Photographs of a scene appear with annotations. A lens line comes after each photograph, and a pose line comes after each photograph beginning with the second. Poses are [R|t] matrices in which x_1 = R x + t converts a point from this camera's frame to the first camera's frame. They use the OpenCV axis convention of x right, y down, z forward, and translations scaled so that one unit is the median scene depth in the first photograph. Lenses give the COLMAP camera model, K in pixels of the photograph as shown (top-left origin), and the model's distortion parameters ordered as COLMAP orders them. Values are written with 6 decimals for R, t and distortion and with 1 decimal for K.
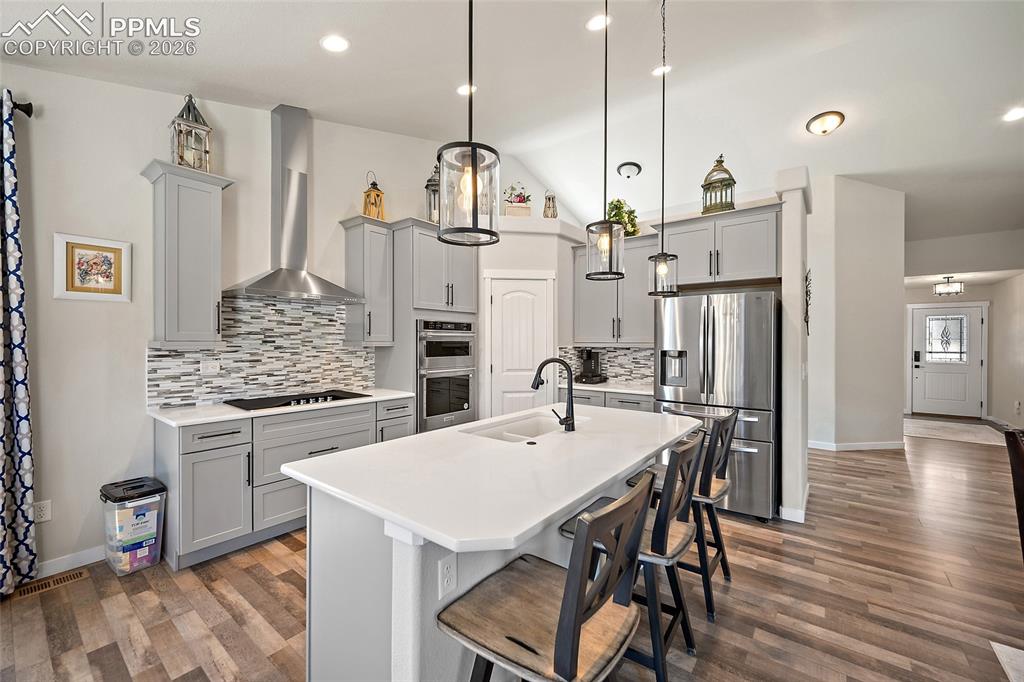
lens RADIAL K [[401.9, 0, 513.8], [0, 401.9, 343.7], [0, 0, 1]] dist [-0.003158, -0.000385]
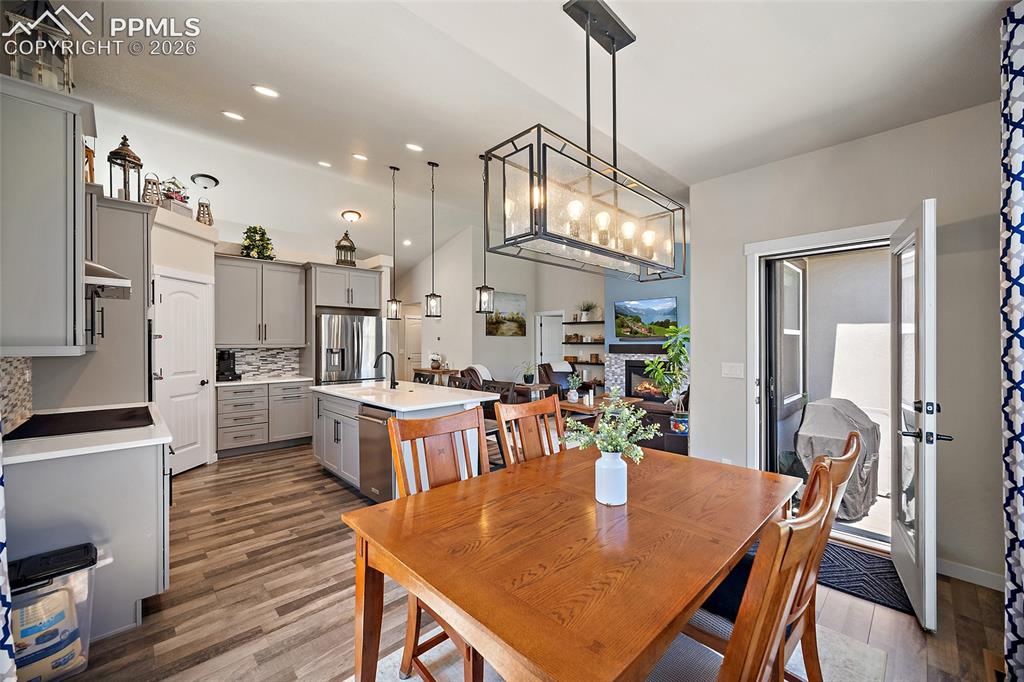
lens RADIAL K [[401.9, 0, 515.7], [0, 401.9, 343.2], [0, 0, 1]] dist [-0.003158, -0.000385]
pose [[0.138570, 0.000831, 0.990352, -1.611783], [-0.007453, 0.999972, 0.000204, -0.022444], [-0.990325, -0.007410, 0.138573, 0.120802]]
